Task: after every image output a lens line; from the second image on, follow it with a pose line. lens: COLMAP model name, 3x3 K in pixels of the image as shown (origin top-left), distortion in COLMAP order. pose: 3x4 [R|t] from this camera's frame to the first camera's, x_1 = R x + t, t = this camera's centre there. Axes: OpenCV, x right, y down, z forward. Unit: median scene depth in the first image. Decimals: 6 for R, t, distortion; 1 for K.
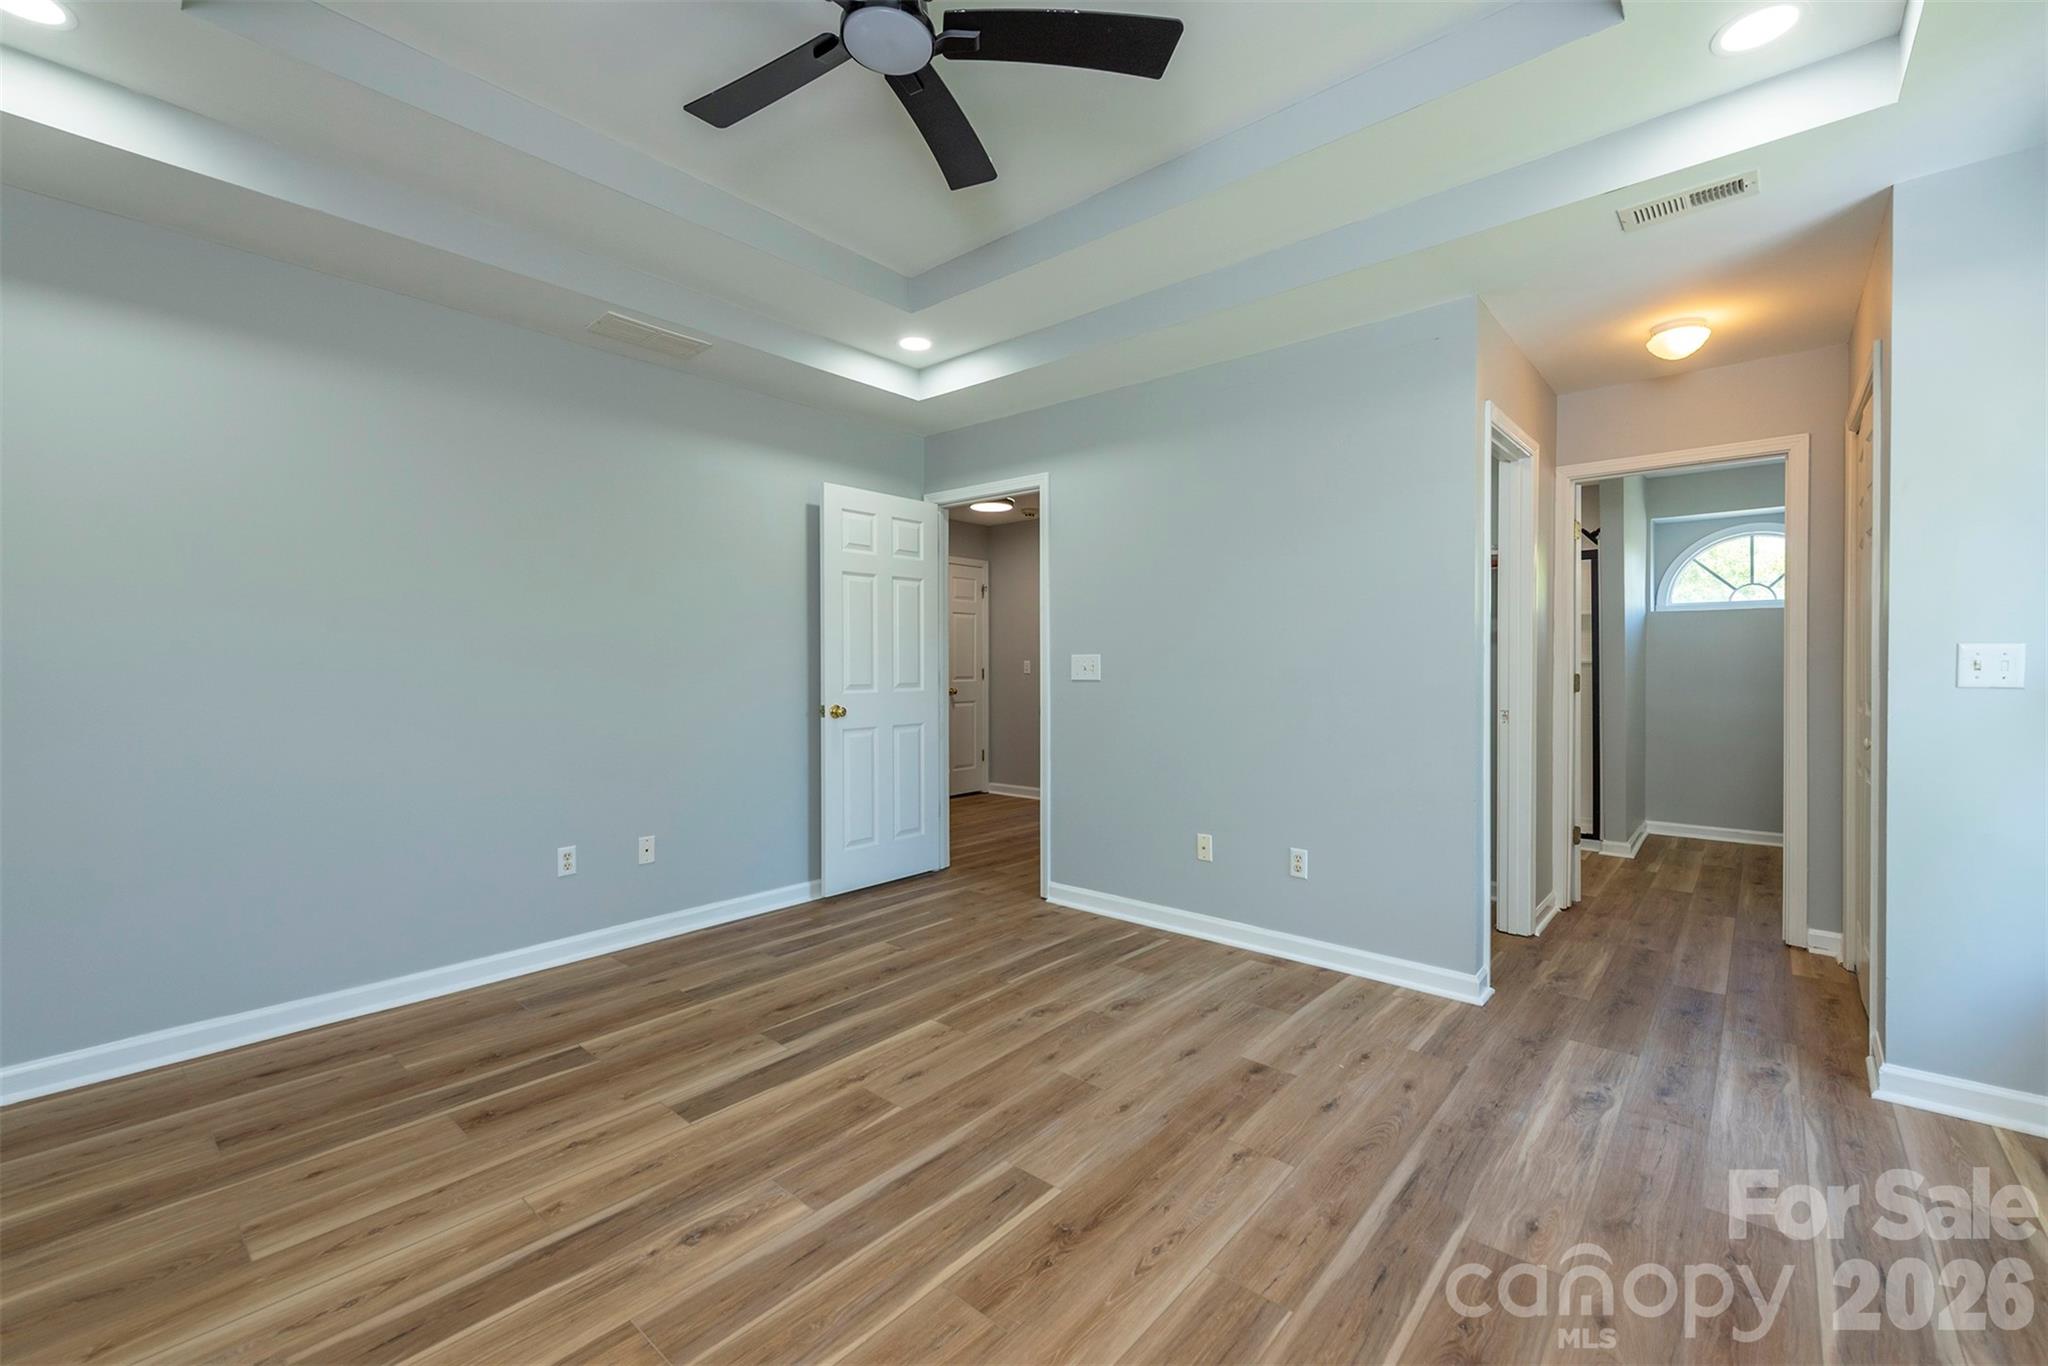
lens RADIAL K [[840.6, 0, 1028.2], [0, 840.6, 668.0], [0, 0, 1]] dist [-0.000261, -0.000019]
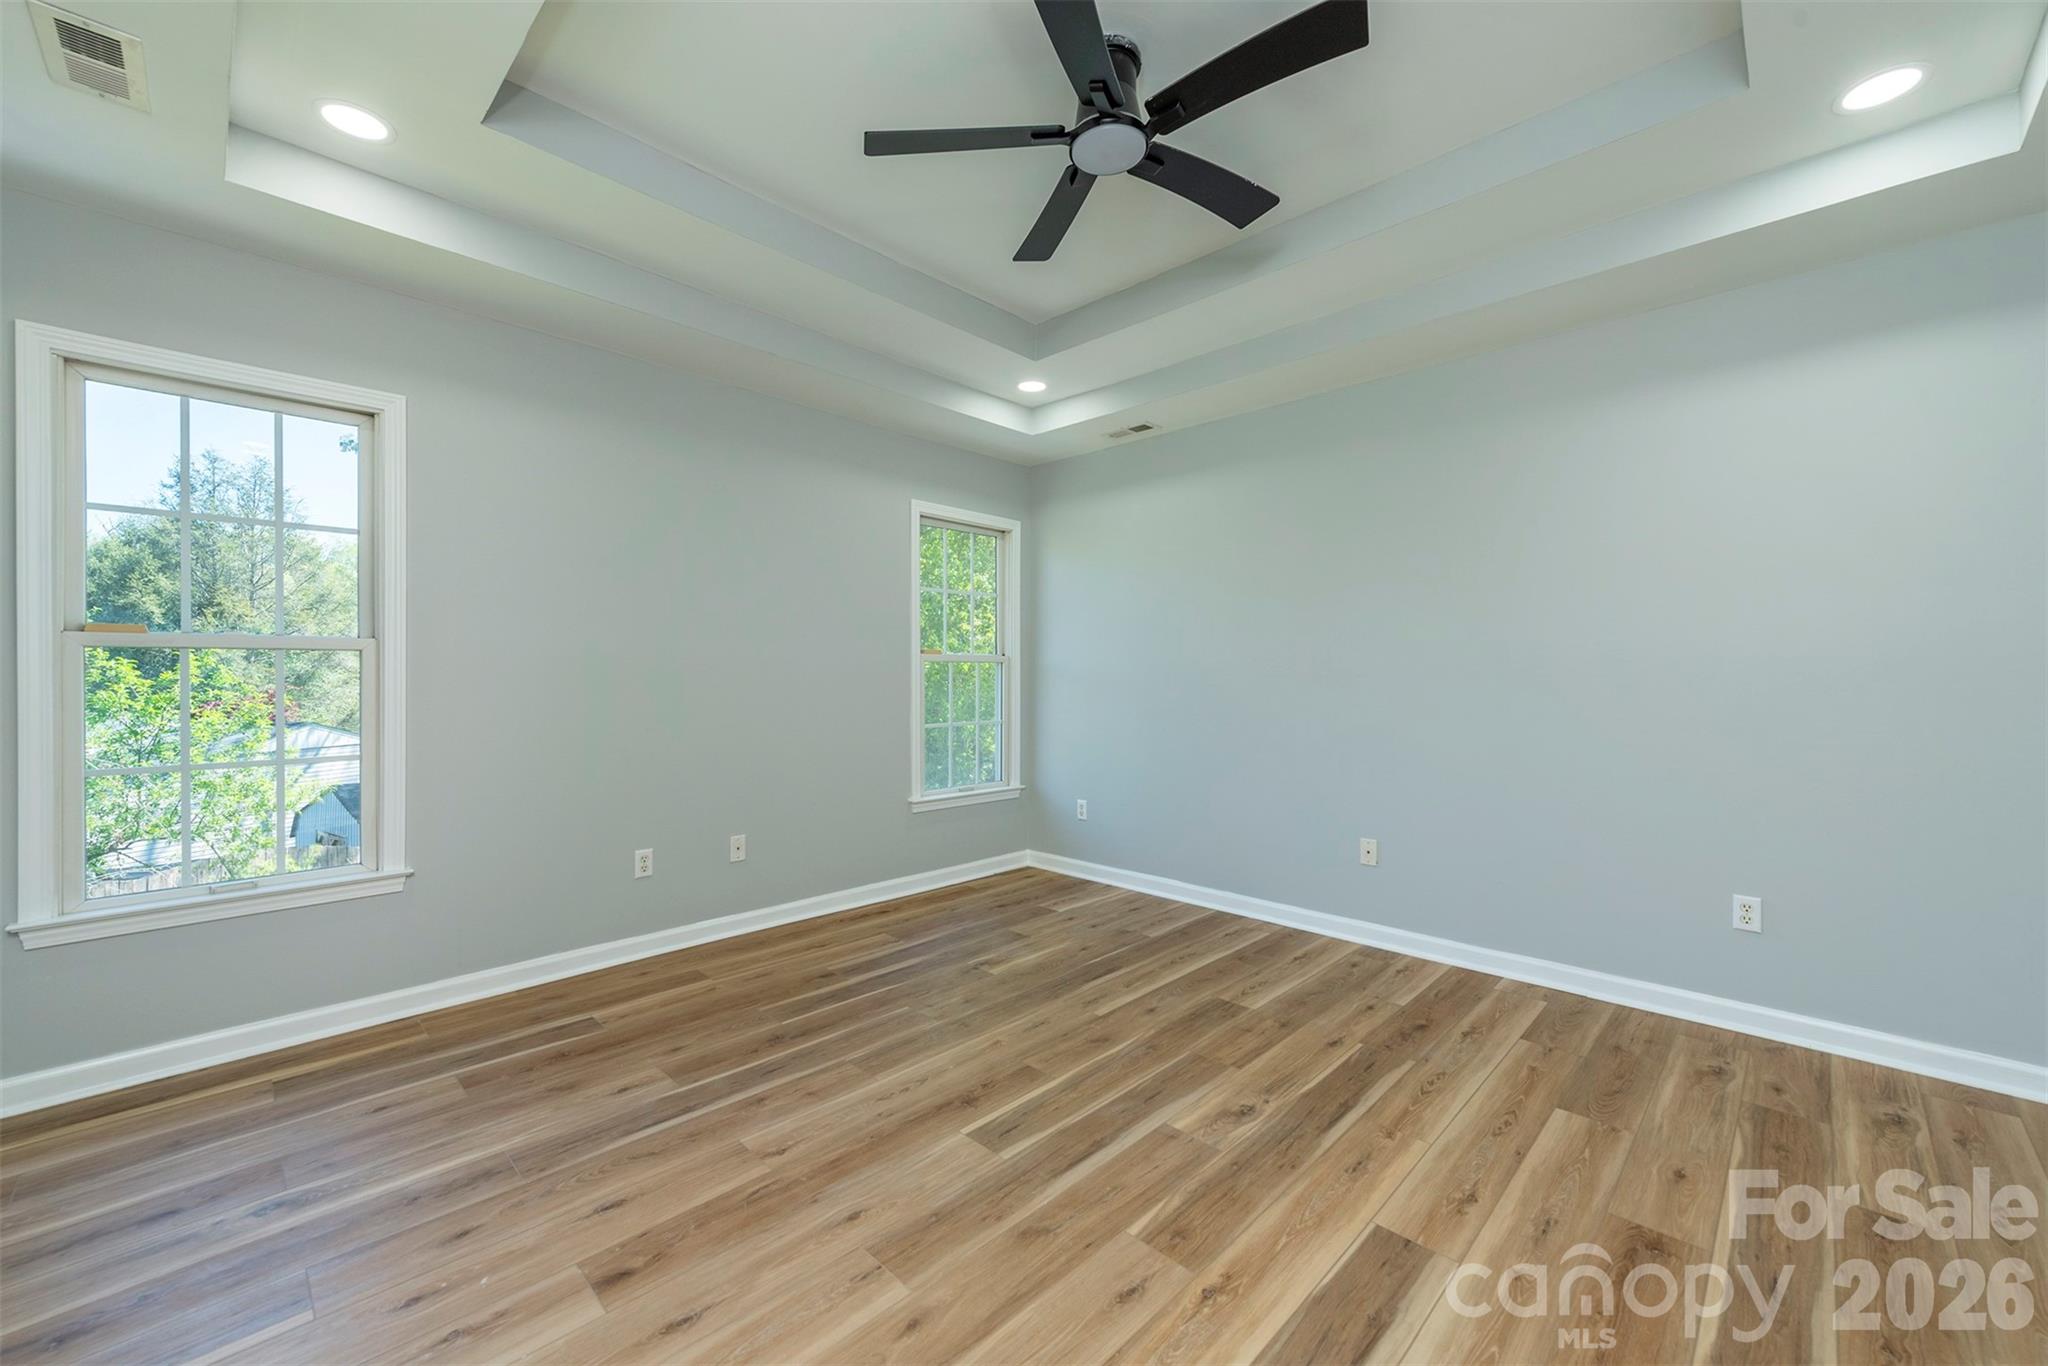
lens RADIAL K [[837.3, 0, 1024.0], [0, 837.3, 683.0], [0, 0, 1]] dist [0.001013, 0.000073]
pose [[-0.997758, -0.003914, 0.066804, -0.109144], [-0.003147, 0.999928, 0.011573, -0.005143], [-0.066845, 0.011337, -0.997699, 1.896651]]
